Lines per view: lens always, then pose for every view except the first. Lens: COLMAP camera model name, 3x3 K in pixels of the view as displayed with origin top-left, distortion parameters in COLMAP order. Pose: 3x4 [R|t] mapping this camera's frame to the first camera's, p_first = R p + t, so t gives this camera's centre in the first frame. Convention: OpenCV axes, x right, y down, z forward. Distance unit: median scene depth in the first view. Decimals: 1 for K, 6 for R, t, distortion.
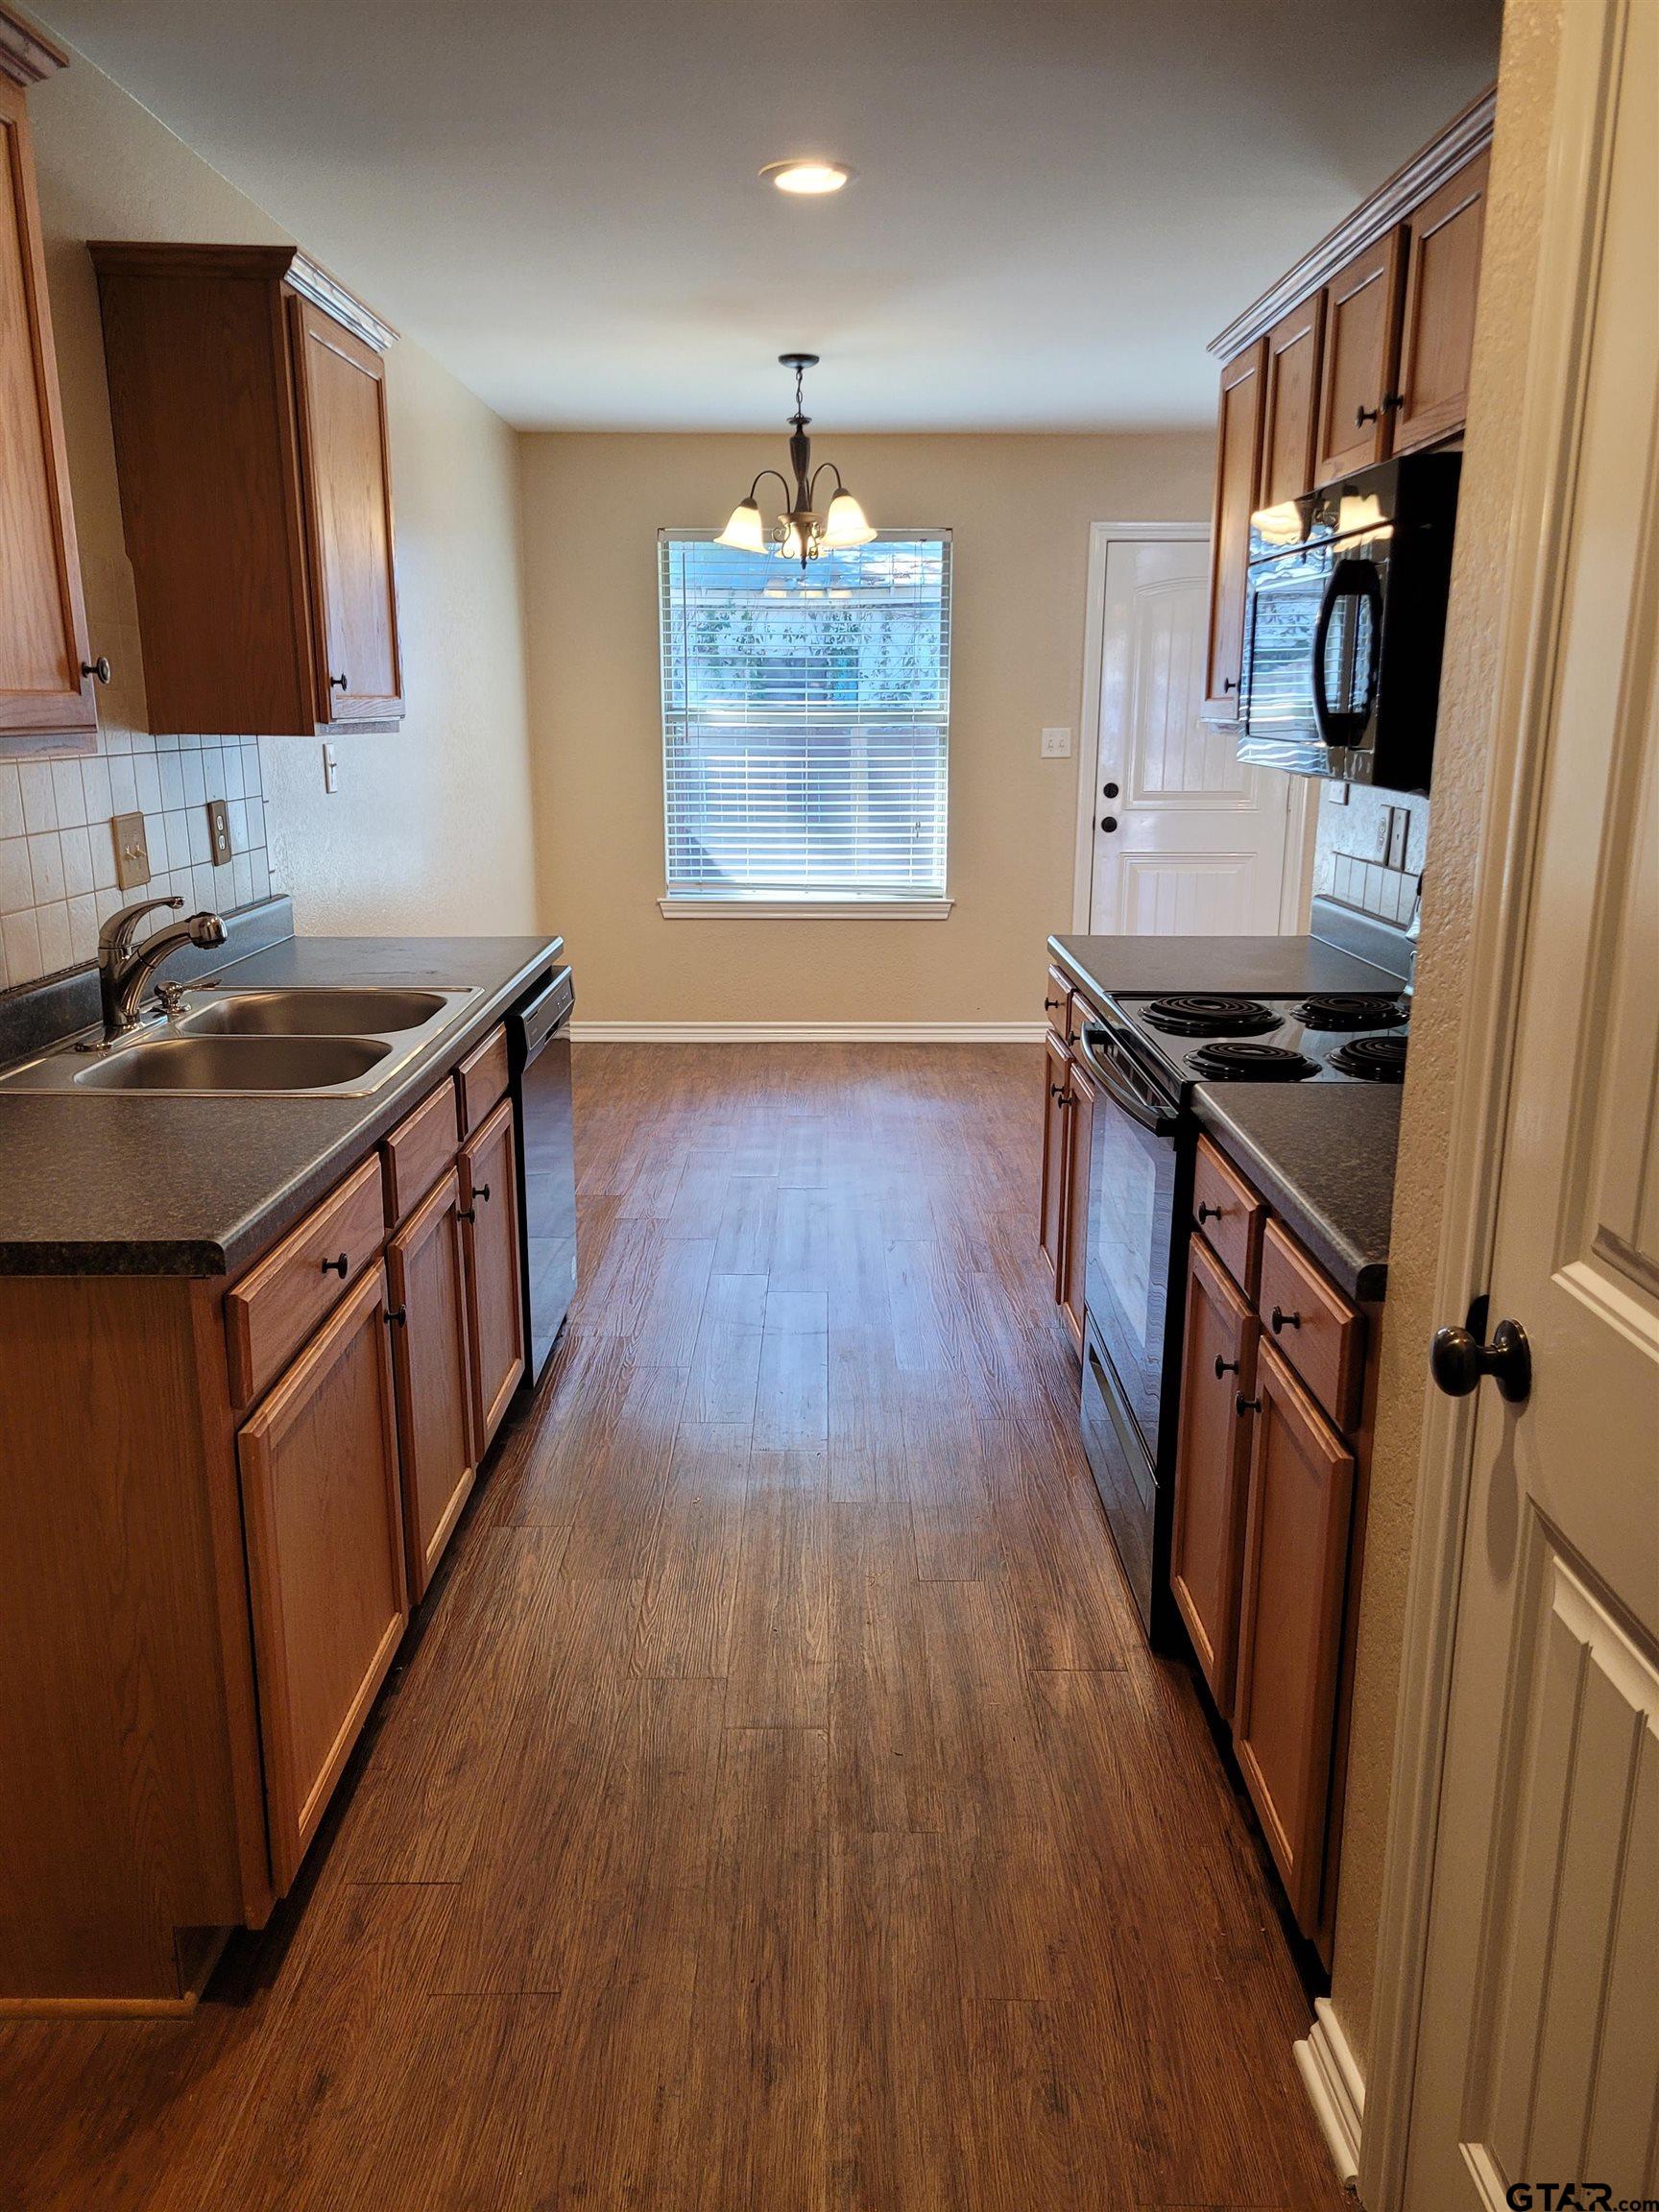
lens RADIAL K [[1673.6, 0, 822.4], [0, 1673.6, 1112.1], [0, 0, 1]] dist [-0.002576, 0.001082]
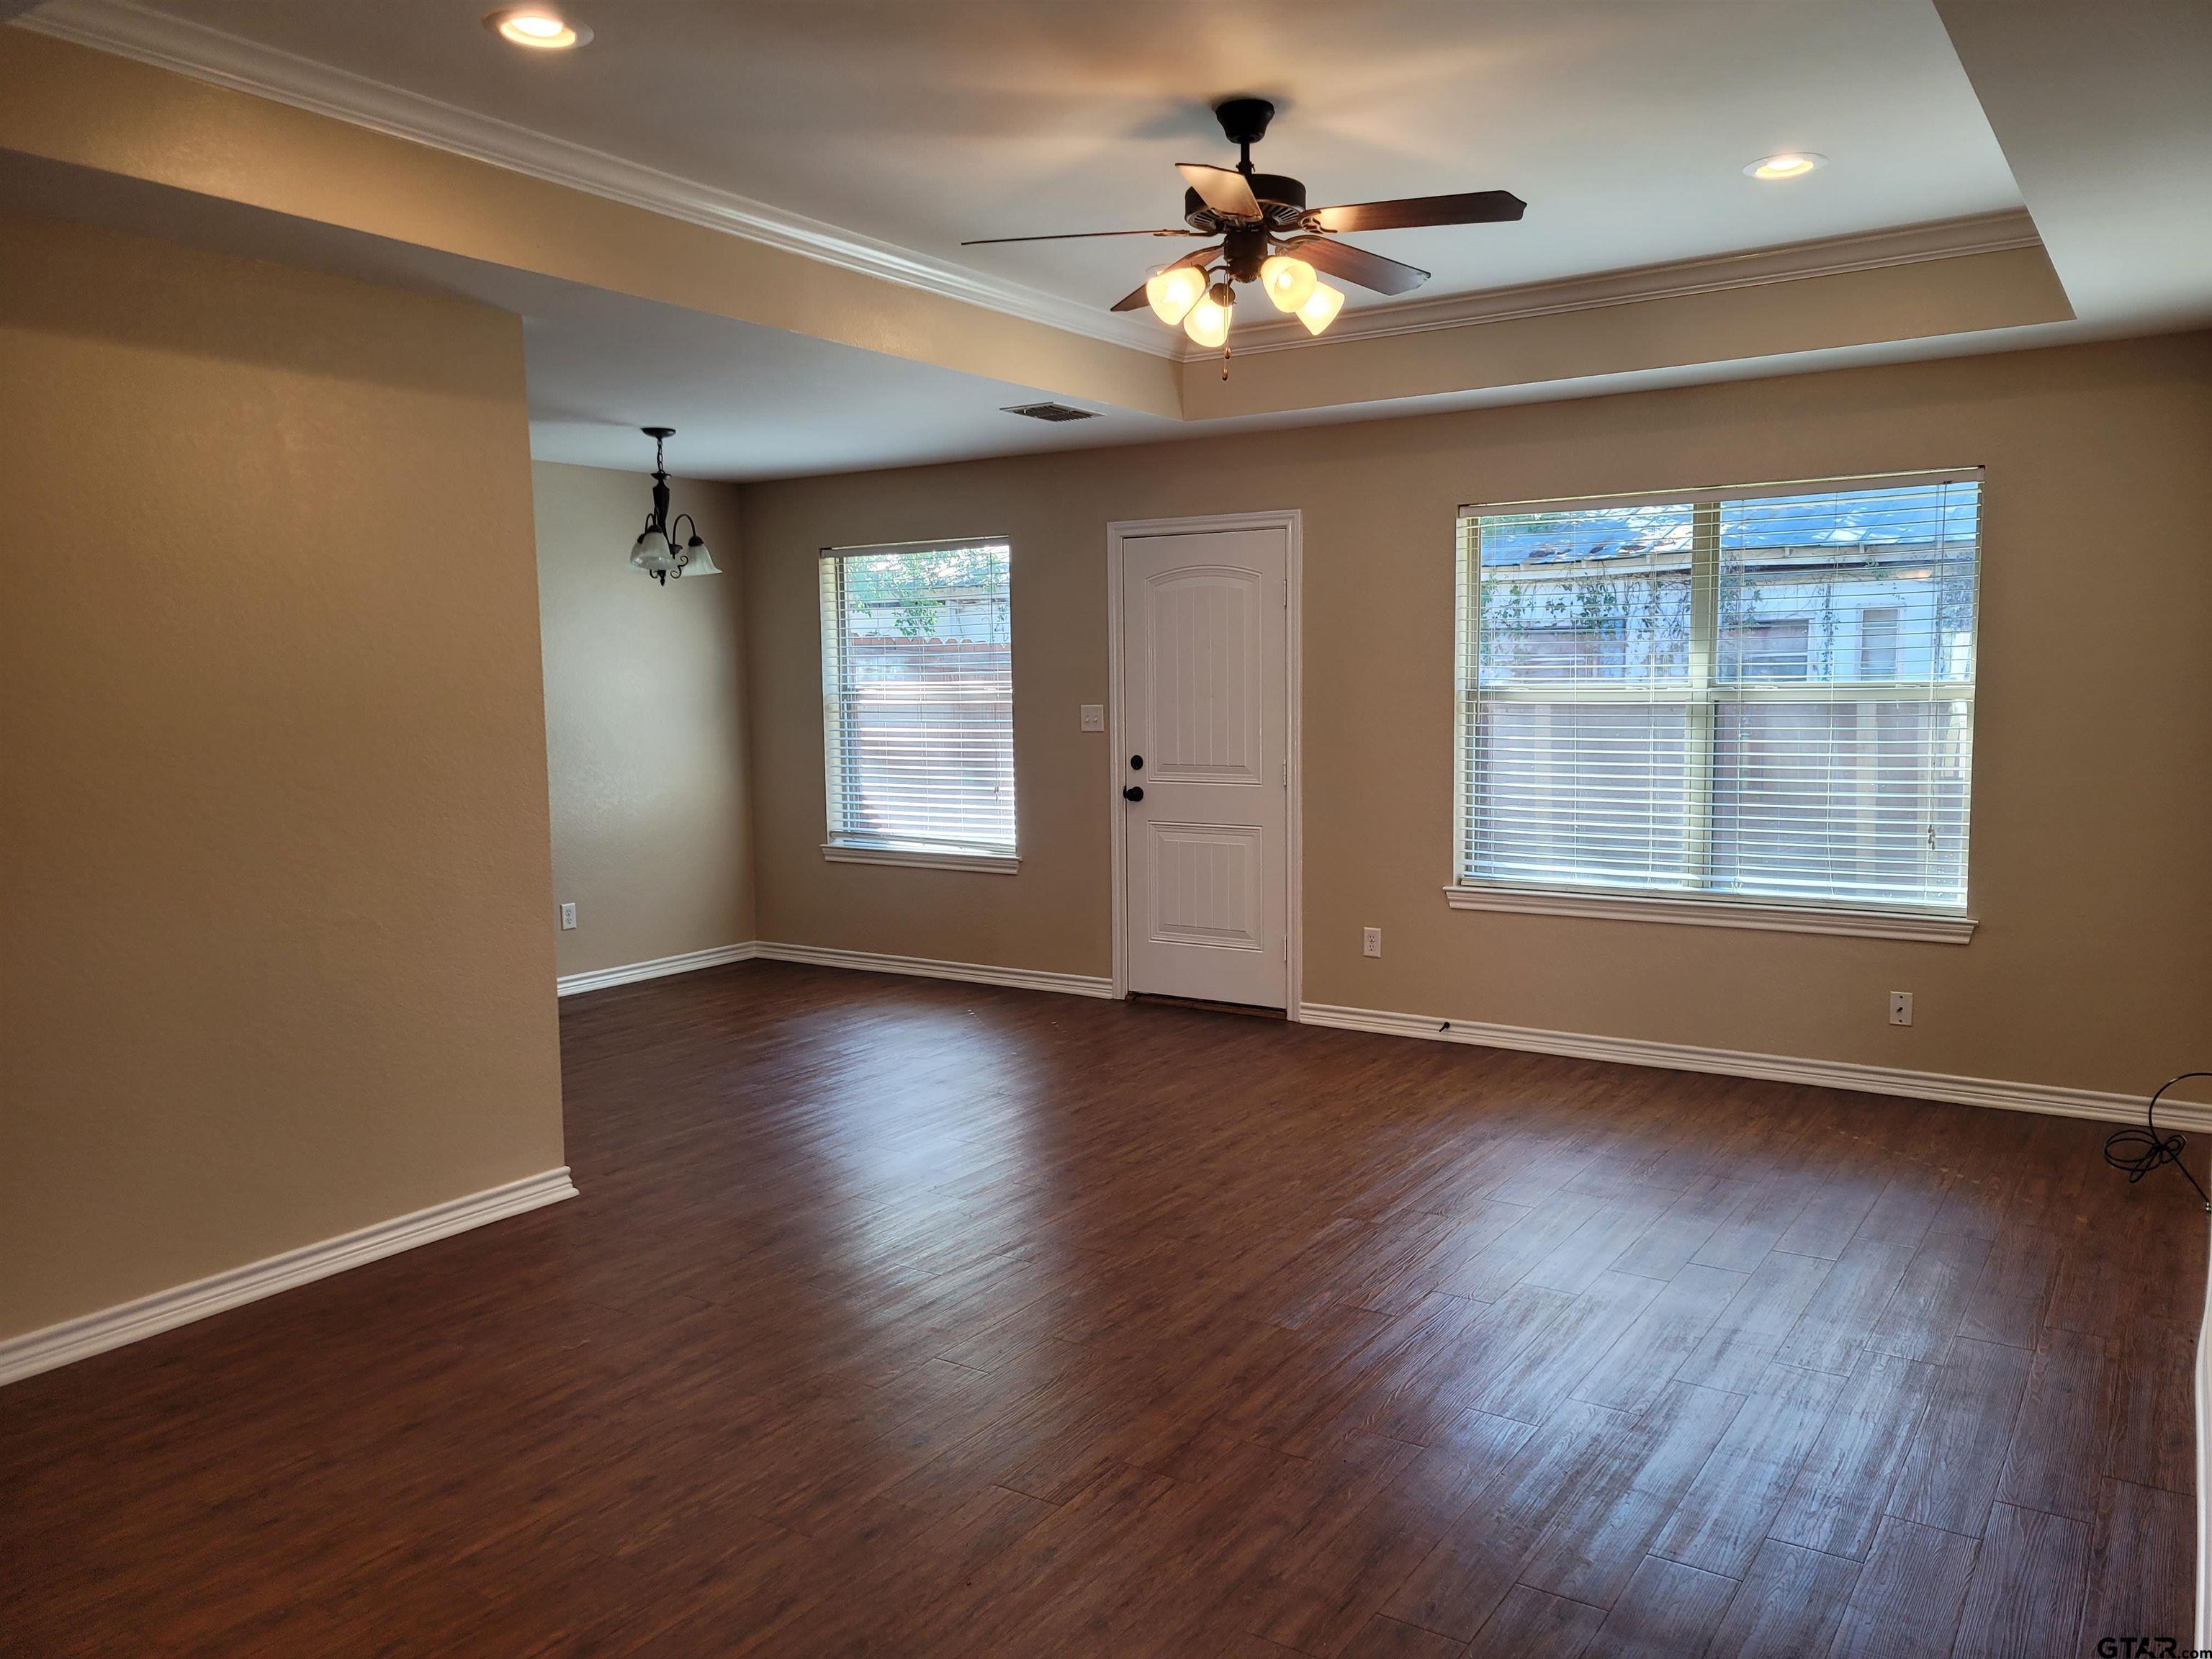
lens RADIAL K [[1673.6, 0, 1120.7], [0, 1673.6, 833.1], [0, 0, 1]] dist [-0.002576, 0.001082]
pose [[0.843505, 0.038017, -0.535774, 0.737101], [-0.113439, 0.987601, -0.108518, -0.032076], [0.525006, 0.152313, 0.837359, 0.113805]]
